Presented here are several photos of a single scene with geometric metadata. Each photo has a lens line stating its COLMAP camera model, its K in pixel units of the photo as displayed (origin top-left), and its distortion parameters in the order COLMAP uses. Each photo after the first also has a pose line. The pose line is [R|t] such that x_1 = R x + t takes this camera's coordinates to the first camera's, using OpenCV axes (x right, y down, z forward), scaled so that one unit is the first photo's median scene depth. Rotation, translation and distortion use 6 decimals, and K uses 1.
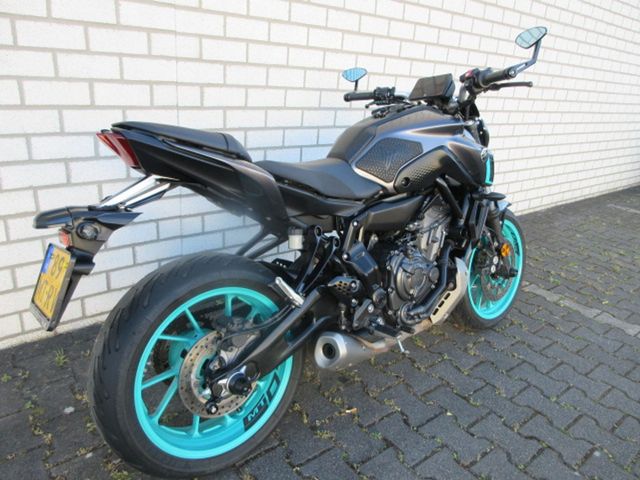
lens RADIAL K [[465.2, 0, 320.0], [0, 465.2, 240.0], [0, 0, 1]] dist [0.000058, -0.000153]
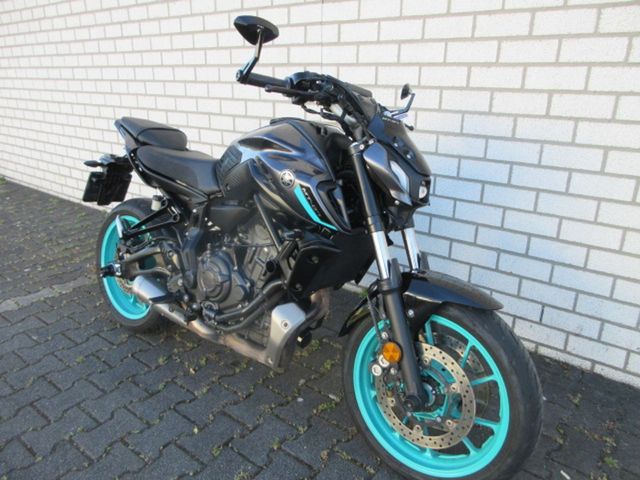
lens RADIAL K [[465.2, 0, 320.0], [0, 465.2, 240.0], [0, 0, 1]] dist [0.000058, -0.000153]
pose [[0.244314, 0.262451, -0.933504, 1.192644], [-0.318382, 0.931019, 0.178426, -0.269626], [0.915938, 0.253619, 0.311021, 0.857744]]
